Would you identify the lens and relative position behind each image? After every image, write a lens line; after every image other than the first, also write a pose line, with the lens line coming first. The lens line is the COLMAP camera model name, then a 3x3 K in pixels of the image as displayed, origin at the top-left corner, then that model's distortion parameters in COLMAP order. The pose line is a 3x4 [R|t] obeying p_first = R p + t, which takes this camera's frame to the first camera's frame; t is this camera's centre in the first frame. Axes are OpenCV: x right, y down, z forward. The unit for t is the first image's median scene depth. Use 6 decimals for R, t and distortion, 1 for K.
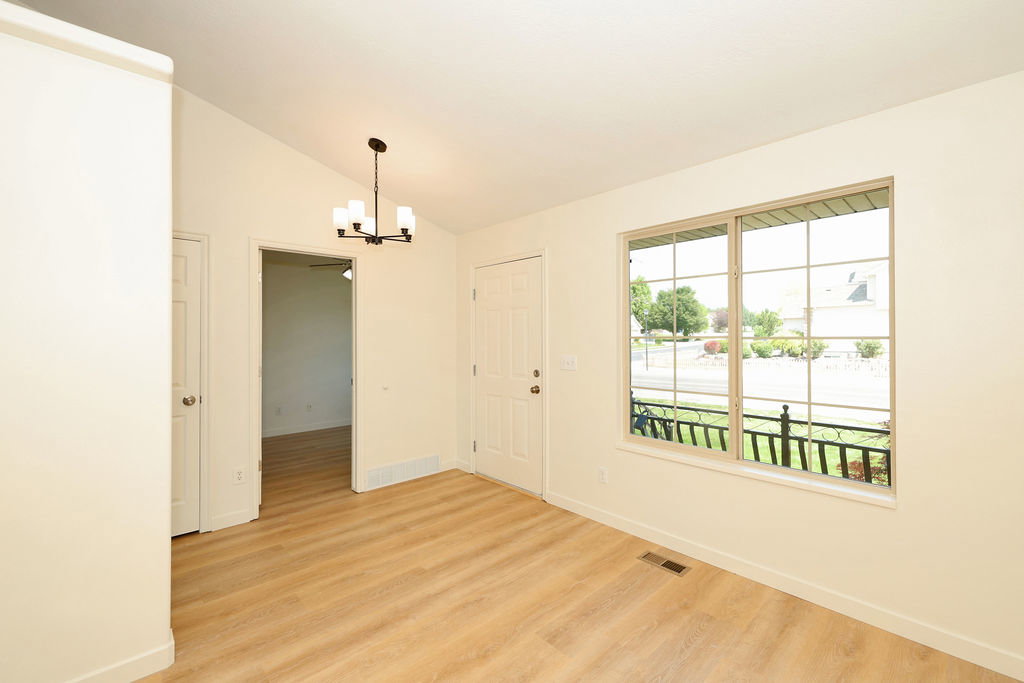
lens RADIAL K [[434.9, 0, 513.3], [0, 434.9, 334.4], [0, 0, 1]] dist [0.000803, -0.000311]
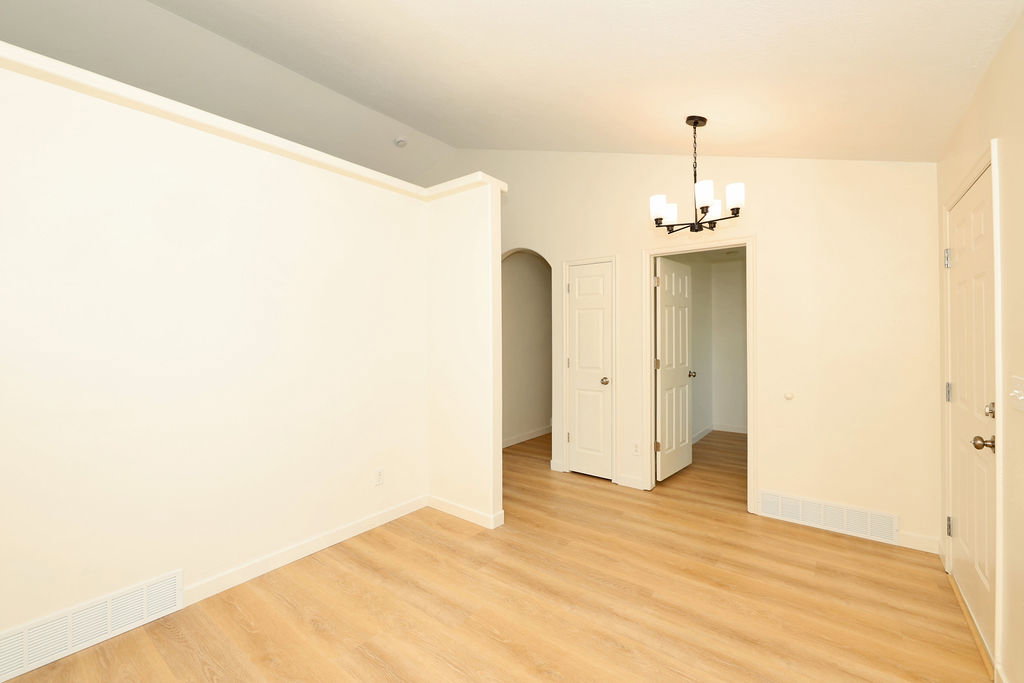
lens RADIAL K [[434.9, 0, 514.5], [0, 434.9, 340.2], [0, 0, 1]] dist [0.000803, -0.000311]
pose [[0.155435, 0.013945, -0.987748, 0.553618], [0.009468, 0.999833, 0.015606, 0.000510], [0.987801, -0.011778, 0.155277, 0.520925]]
